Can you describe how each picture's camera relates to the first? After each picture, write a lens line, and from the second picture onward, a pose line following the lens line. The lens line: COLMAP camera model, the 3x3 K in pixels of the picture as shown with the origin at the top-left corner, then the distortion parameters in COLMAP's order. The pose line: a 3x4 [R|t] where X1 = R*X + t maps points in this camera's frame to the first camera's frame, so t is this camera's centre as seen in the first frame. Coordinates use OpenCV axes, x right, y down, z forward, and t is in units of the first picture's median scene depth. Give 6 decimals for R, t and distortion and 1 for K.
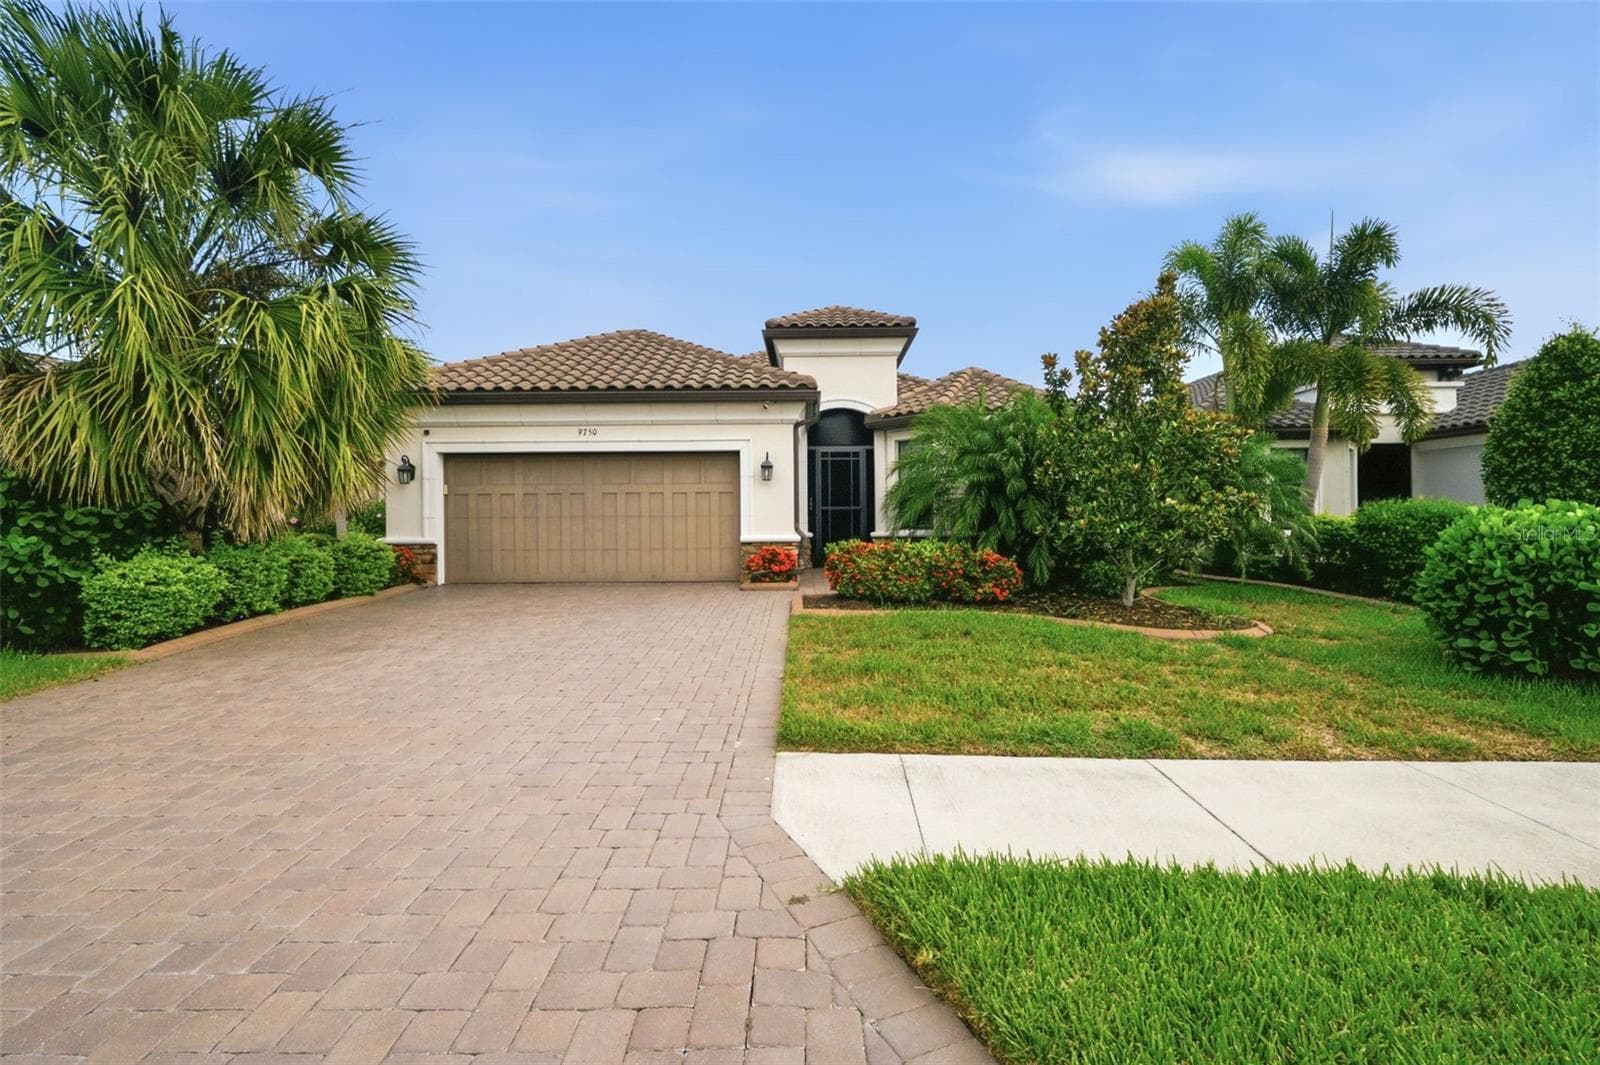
lens RADIAL K [[730.1, 0, 760.5], [0, 730.1, 516.9], [0, 0, 1]] dist [0.003520, 0.000966]
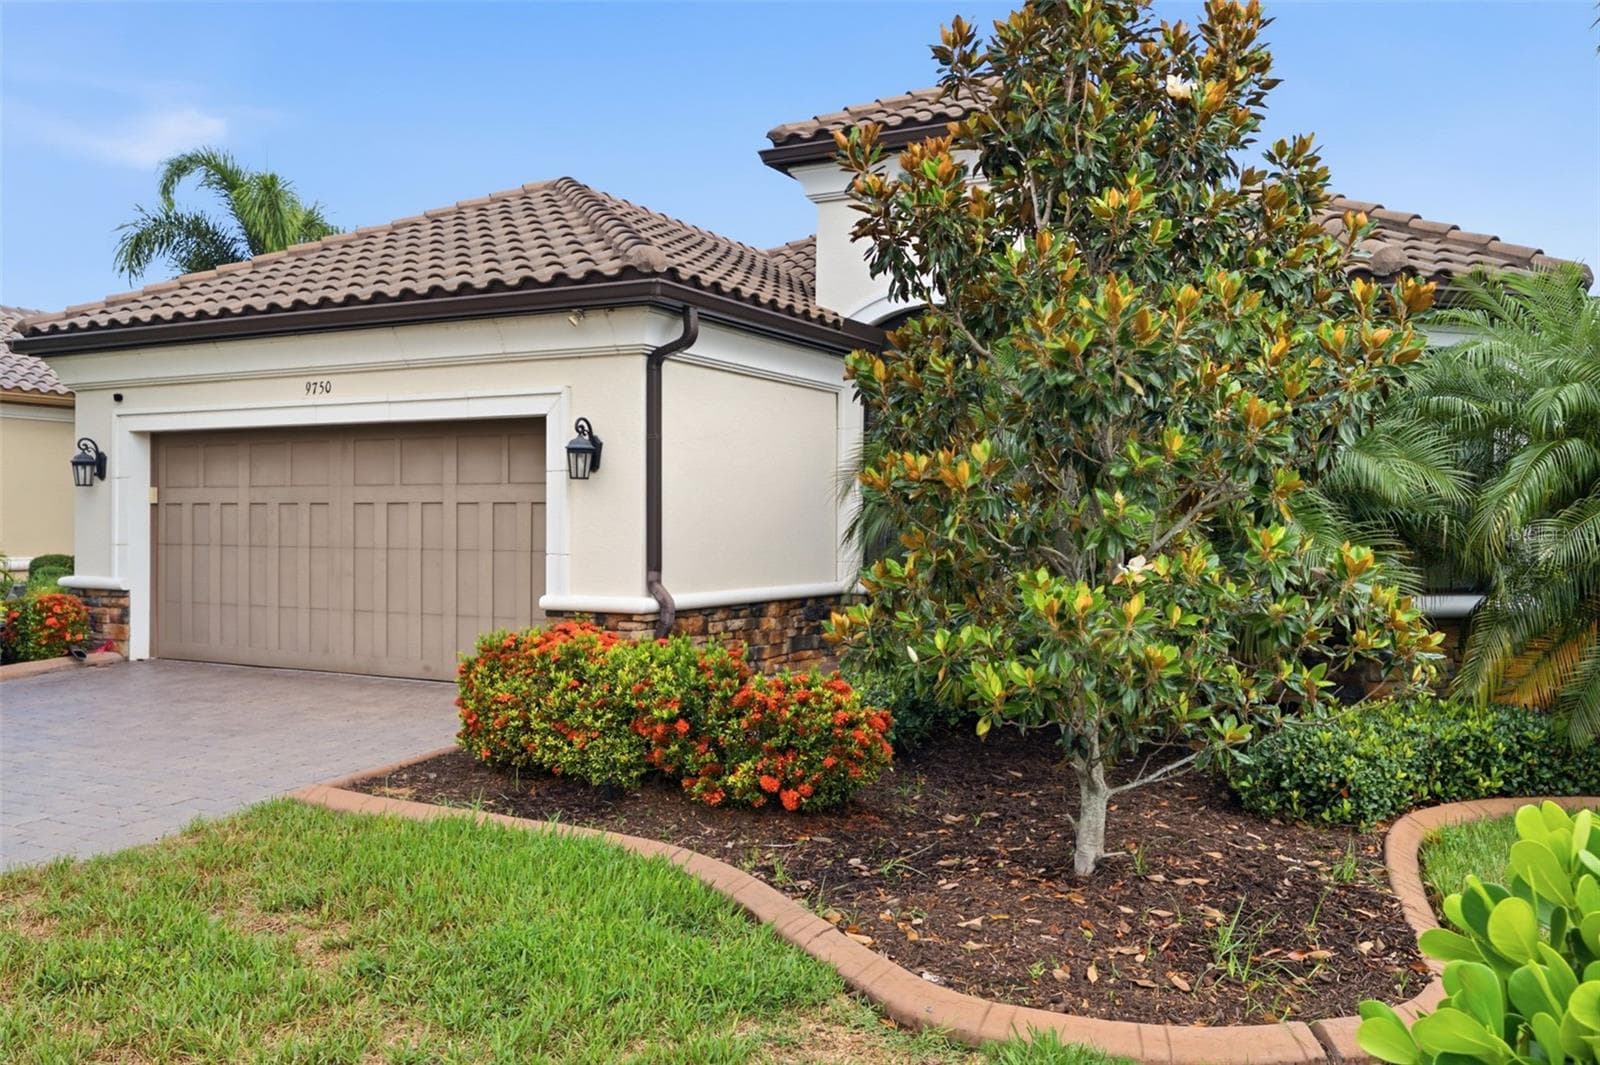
lens RADIAL K [[1310.1, 0, 799.3], [0, 1310.1, 516.5], [0, 0, 1]] dist [0.002223, -0.008899]
pose [[0.892730, 0.009888, -0.450484, 0.500695], [-0.007276, 0.999945, 0.007528, -0.032860], [0.450533, -0.003443, 0.892753, 0.313454]]
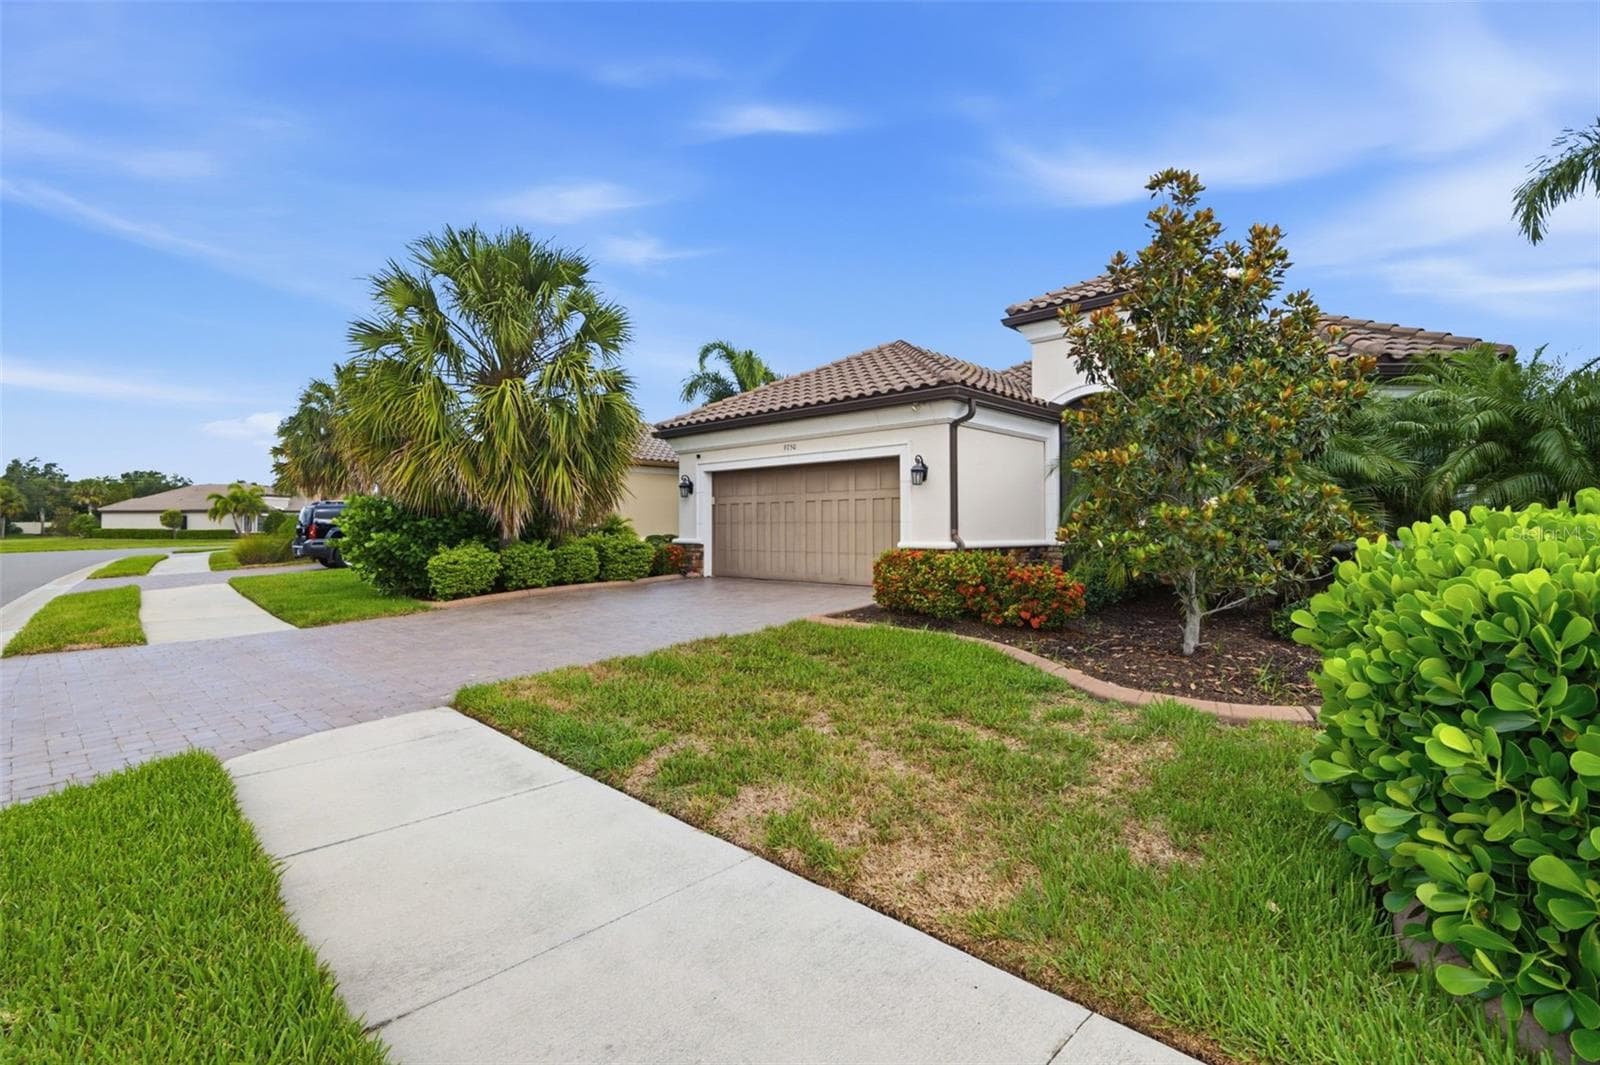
lens RADIAL K [[730.1, 0, 801.4], [0, 730.1, 518.0], [0, 0, 1]] dist [0.003520, 0.000966]
pose [[0.737068, -0.004471, -0.675804, 0.536495], [0.001285, 0.999986, -0.005214, -0.001325], [0.675818, 0.002975, 0.737063, 0.184830]]
